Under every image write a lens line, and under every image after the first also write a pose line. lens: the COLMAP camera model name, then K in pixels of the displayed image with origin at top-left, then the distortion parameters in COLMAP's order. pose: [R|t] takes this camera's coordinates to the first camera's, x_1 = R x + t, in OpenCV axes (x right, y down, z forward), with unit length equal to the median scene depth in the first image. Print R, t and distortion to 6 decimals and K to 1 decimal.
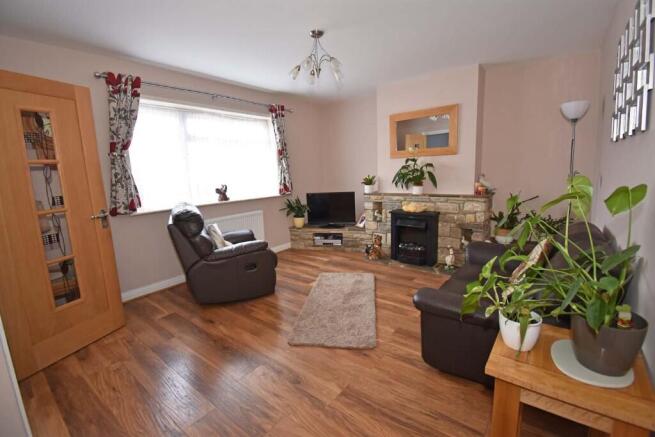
lens RADIAL K [[289.5, 0, 328.3], [0, 289.5, 214.9], [0, 0, 1]] dist [0.018475, -0.024995]
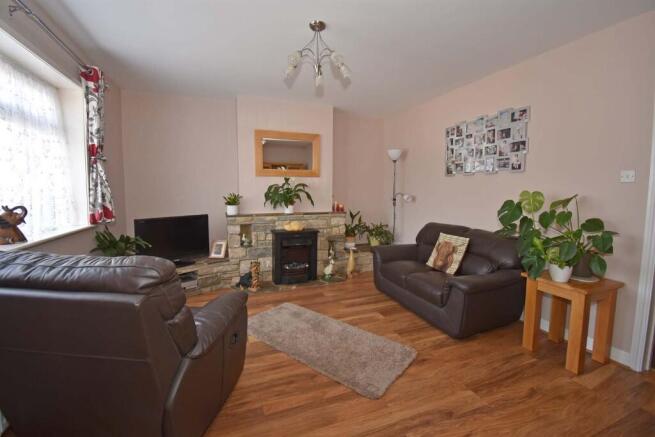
lens RADIAL K [[289.5, 0, 328.3], [0, 289.5, 214.9], [0, 0, 1]] dist [0.018475, -0.024995]
pose [[0.506540, -0.039741, 0.861300, -0.502624], [0.111103, 0.993618, -0.019495, -0.031611], [-0.855028, 0.105568, 0.507722, 0.381378]]
